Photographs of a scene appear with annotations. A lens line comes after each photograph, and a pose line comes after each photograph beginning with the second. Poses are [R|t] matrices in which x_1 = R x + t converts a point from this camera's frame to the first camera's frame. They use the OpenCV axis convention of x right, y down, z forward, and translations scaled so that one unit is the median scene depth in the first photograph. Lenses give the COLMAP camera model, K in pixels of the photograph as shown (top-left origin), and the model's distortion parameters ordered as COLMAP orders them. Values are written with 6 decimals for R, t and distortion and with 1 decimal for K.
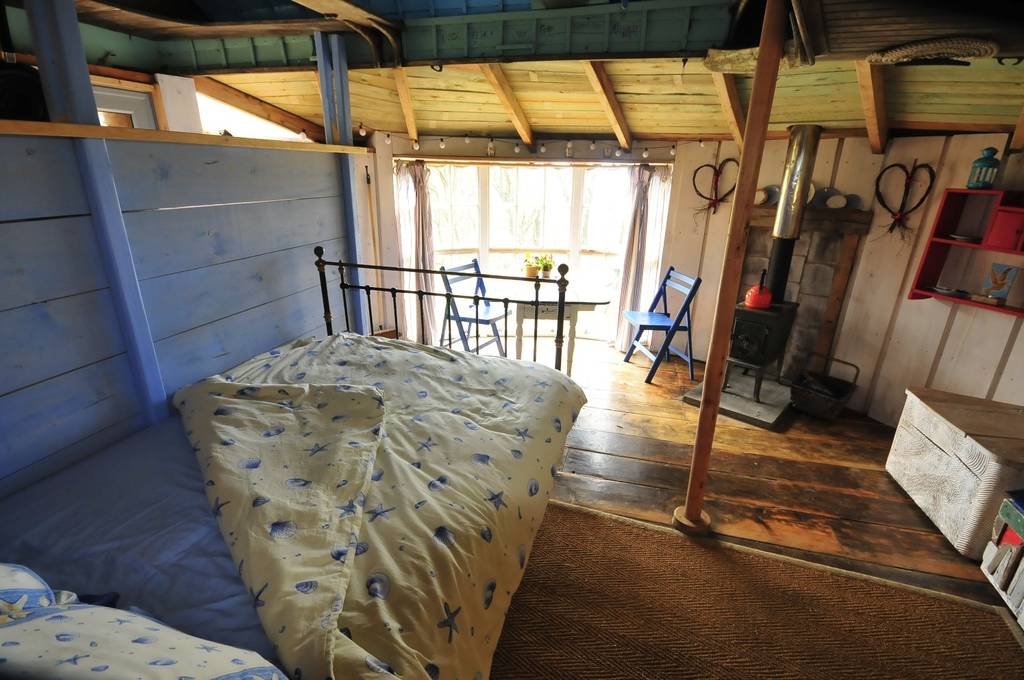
lens RADIAL K [[475.8, 0, 512.0], [0, 475.8, 340.0], [0, 0, 1]] dist [-0.001185, 0.000094]
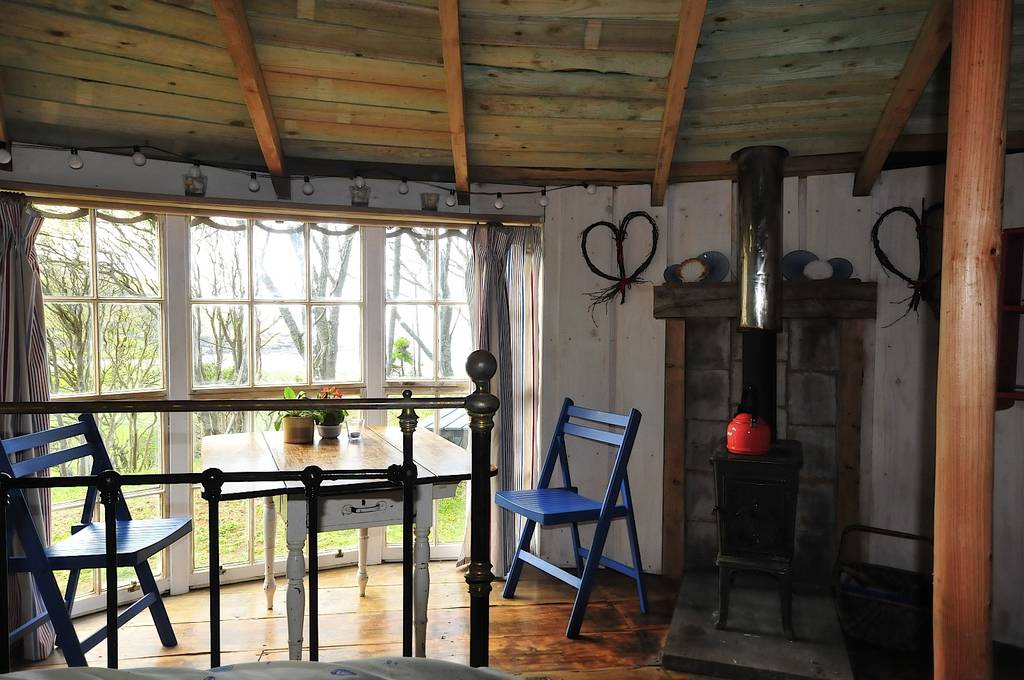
lens RADIAL K [[724.1, 0, 512.0], [0, 724.1, 340.0], [0, 0, 1]] dist [0.017069, 0.003347]
pose [[0.916153, -0.028709, 0.399800, -0.055427], [0.143751, 0.954614, -0.260859, -0.014587], [-0.374166, 0.296459, 0.878699, 0.324943]]
